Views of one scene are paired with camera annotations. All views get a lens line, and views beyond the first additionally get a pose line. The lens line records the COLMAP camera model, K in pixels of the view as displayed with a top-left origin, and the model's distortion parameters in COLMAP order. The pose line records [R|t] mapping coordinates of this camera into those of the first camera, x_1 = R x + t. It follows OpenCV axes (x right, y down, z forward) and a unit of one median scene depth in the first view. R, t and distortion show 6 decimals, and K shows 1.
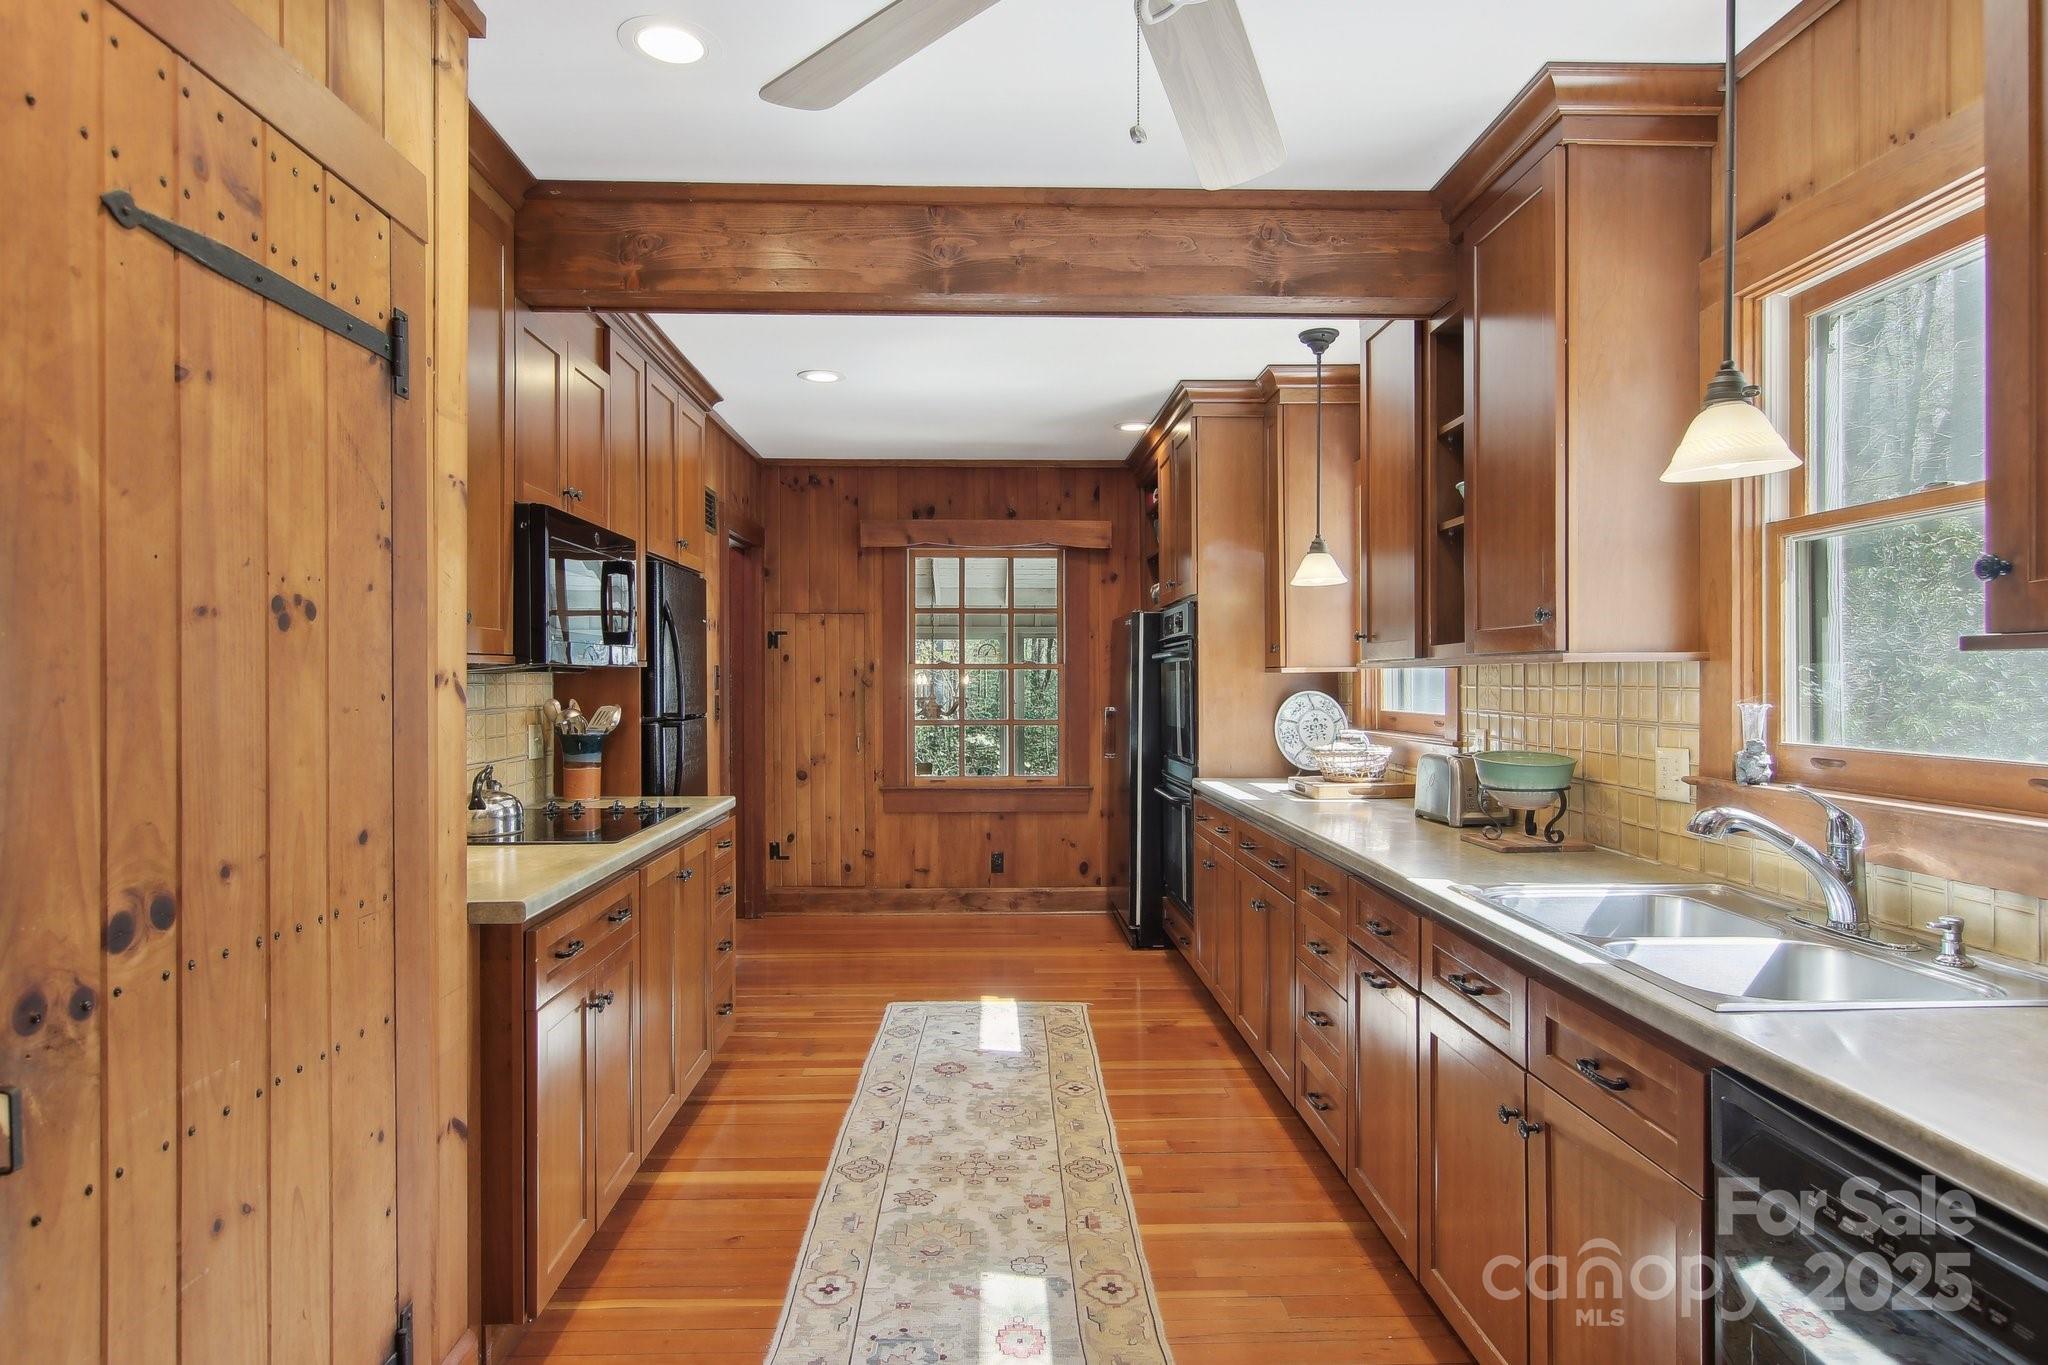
lens RADIAL K [[1151.0, 0, 1026.2], [0, 1151.0, 683.0], [0, 0, 1]] dist [0.002244, 0.006235]
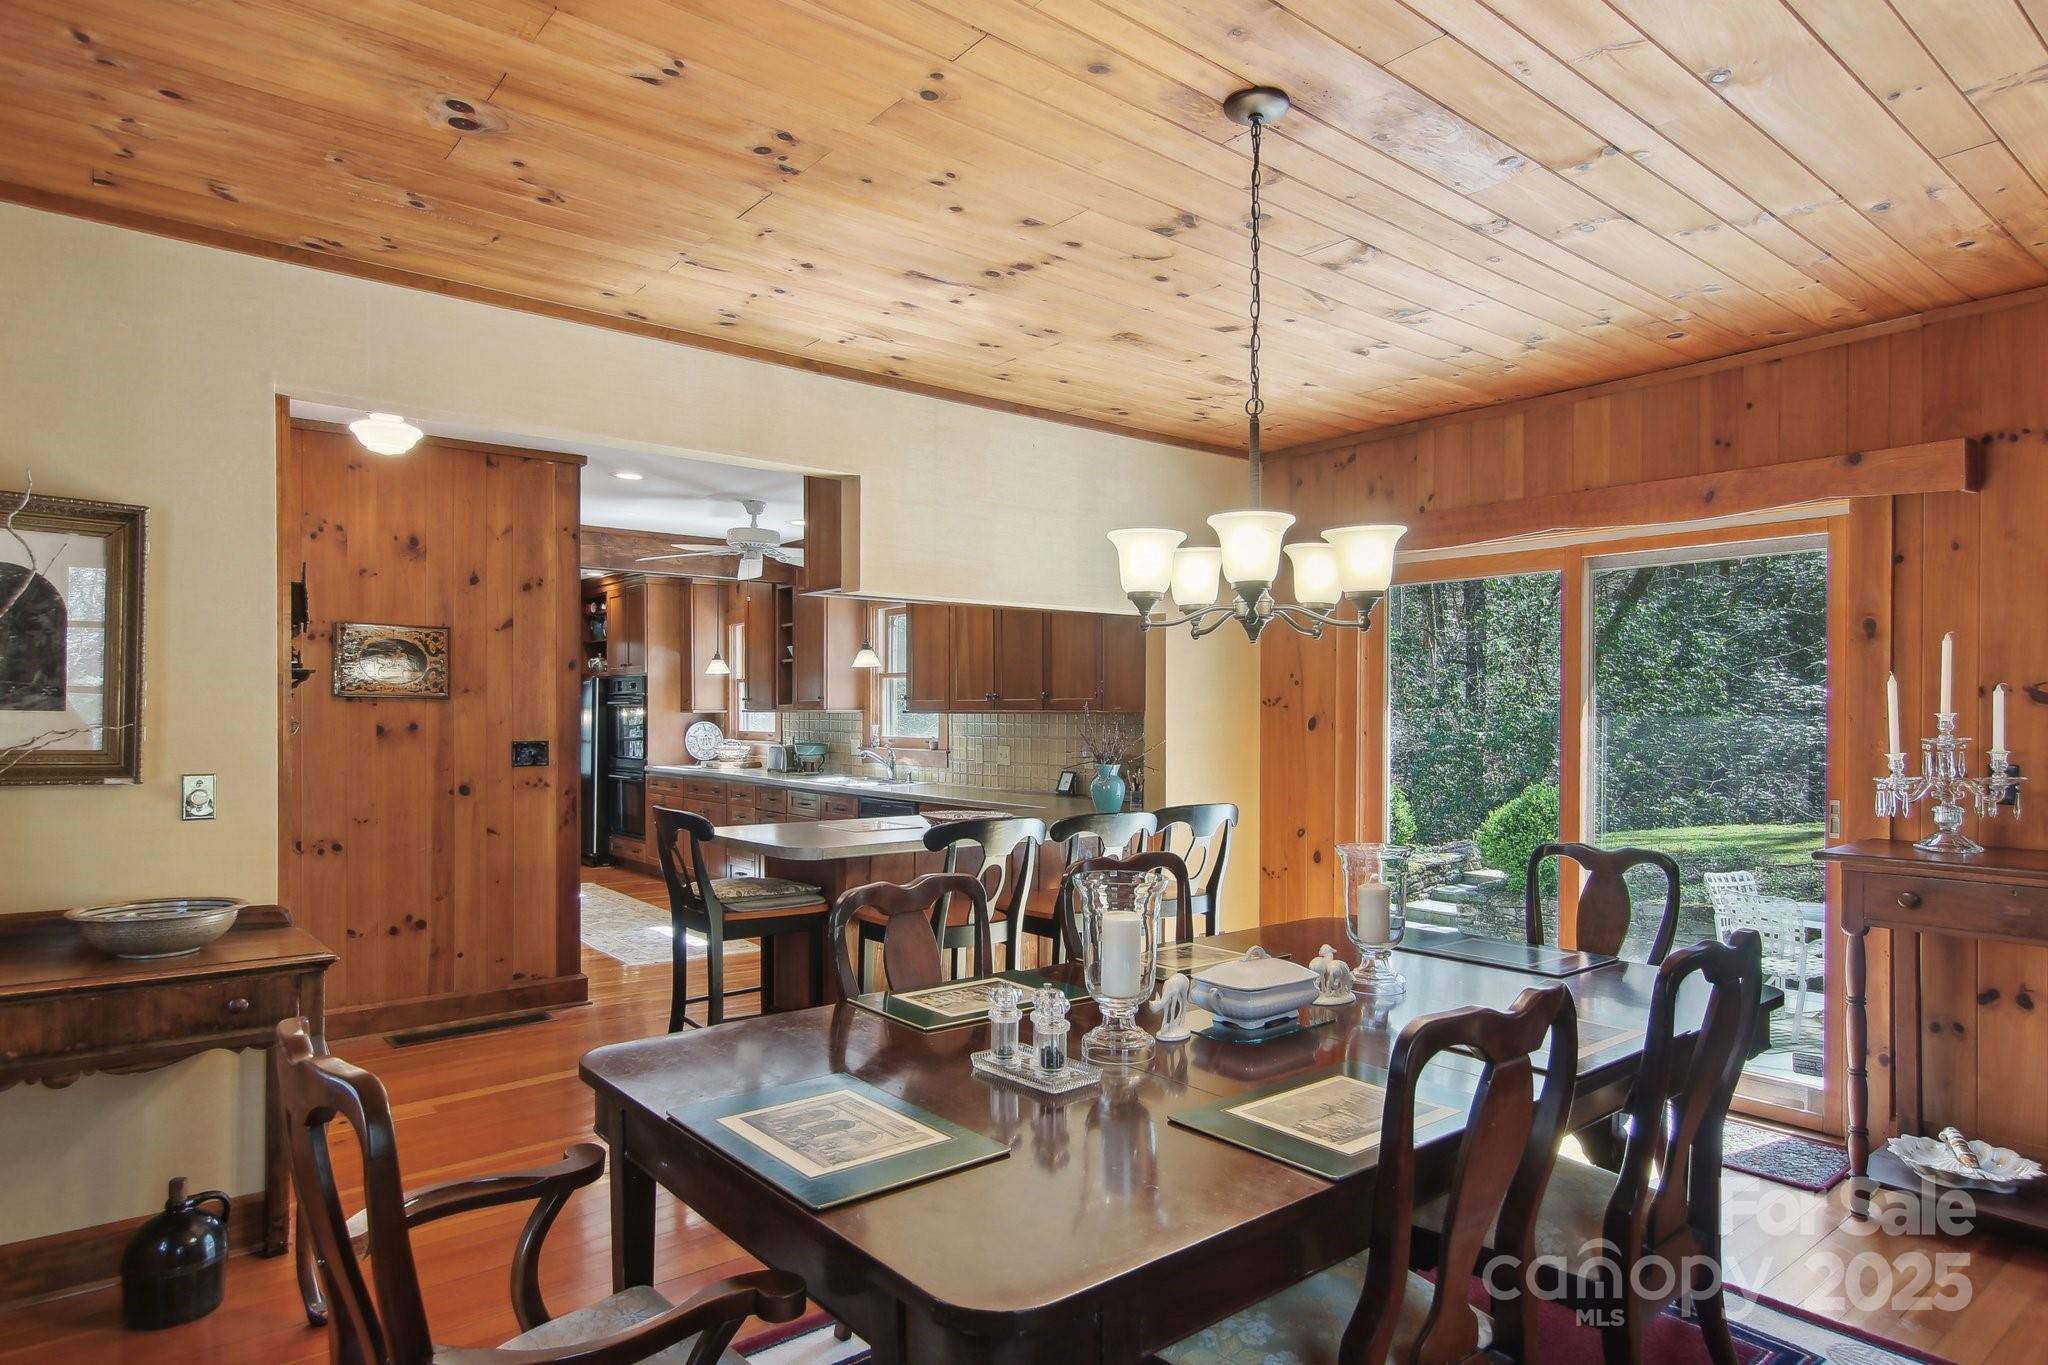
lens RADIAL K [[1151.0, 0, 1023.4], [0, 1151.0, 695.7], [0, 0, 1]] dist [0.002244, 0.006235]
pose [[0.799348, 0.011822, 0.600751, -0.617799], [-0.002611, 0.999865, -0.016202, -0.009125], [-0.600862, 0.011382, 0.799272, -1.147250]]
